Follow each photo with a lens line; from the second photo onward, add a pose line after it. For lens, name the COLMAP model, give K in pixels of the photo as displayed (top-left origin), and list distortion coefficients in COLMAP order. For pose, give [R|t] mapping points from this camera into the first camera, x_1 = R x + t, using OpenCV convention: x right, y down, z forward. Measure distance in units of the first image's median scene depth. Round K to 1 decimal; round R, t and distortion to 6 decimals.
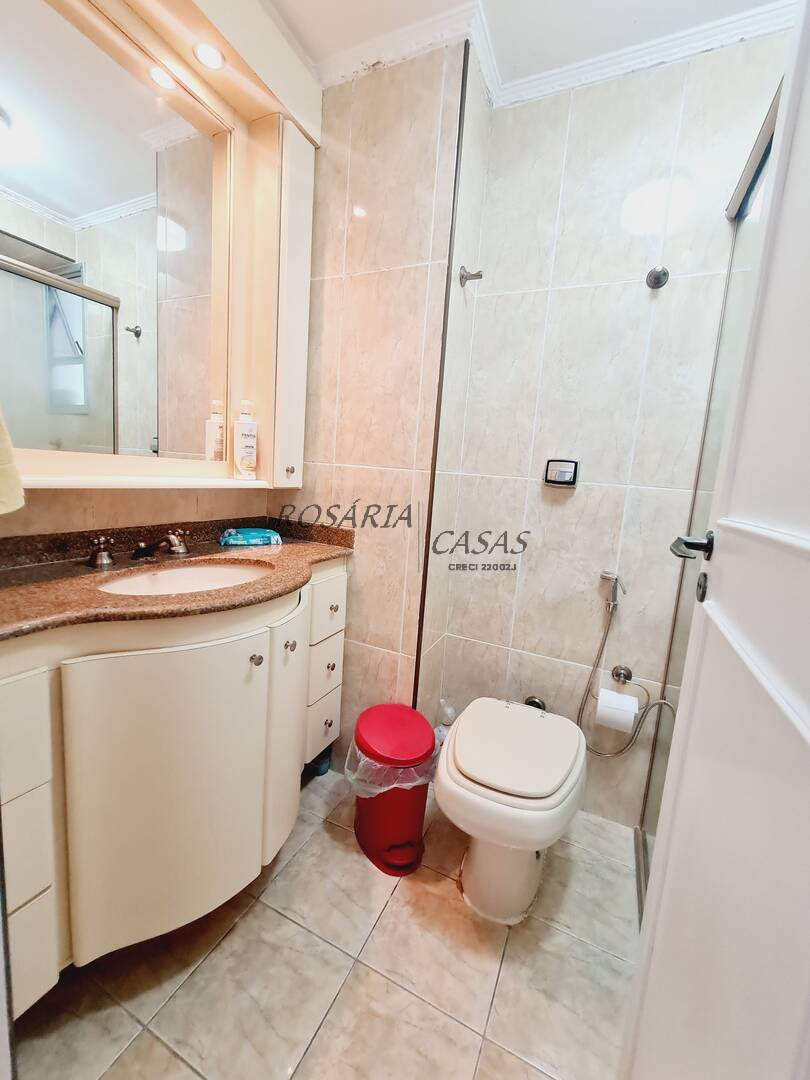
lens RADIAL K [[441.8, 0, 404.4], [0, 441.8, 539.4], [0, 0, 1]] dist [-0.000274, -0.000078]
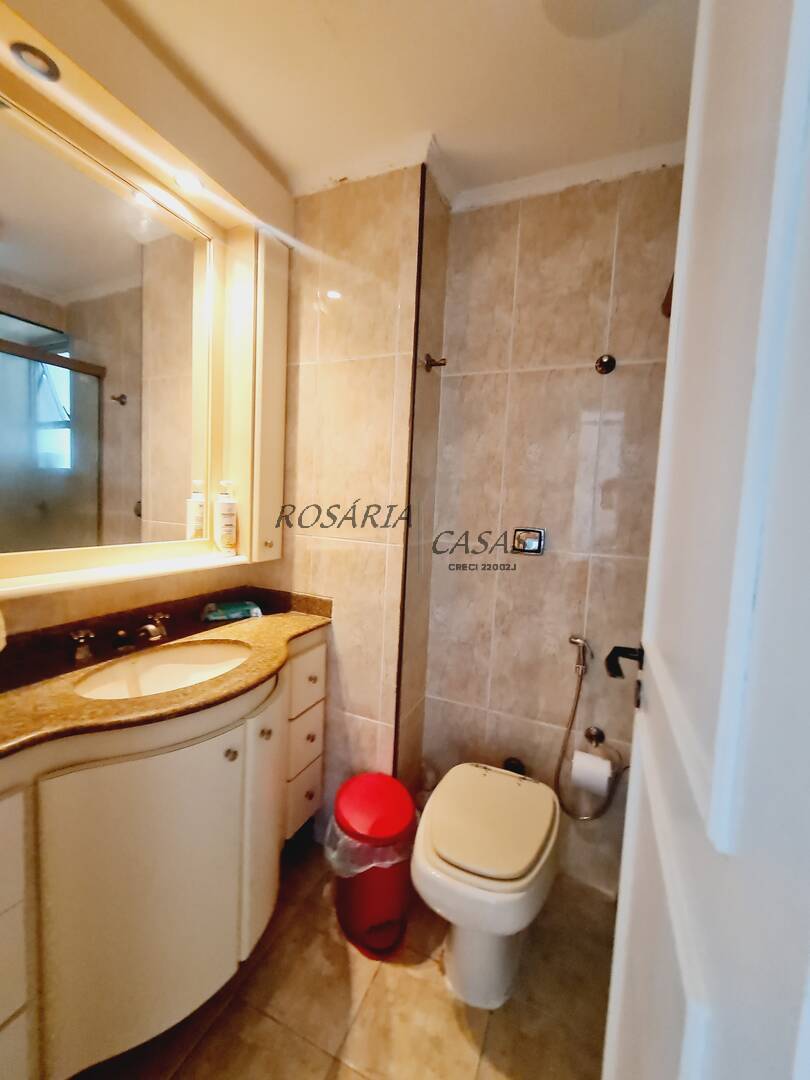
lens RADIAL K [[441.8, 0, 405.3], [0, 441.8, 536.7], [0, 0, 1]] dist [-0.000274, -0.000078]
pose [[0.999349, -0.026984, 0.023959, 0.039458], [0.028427, 0.997665, -0.062096, -0.106902], [-0.022227, 0.062737, 0.997783, -0.046073]]
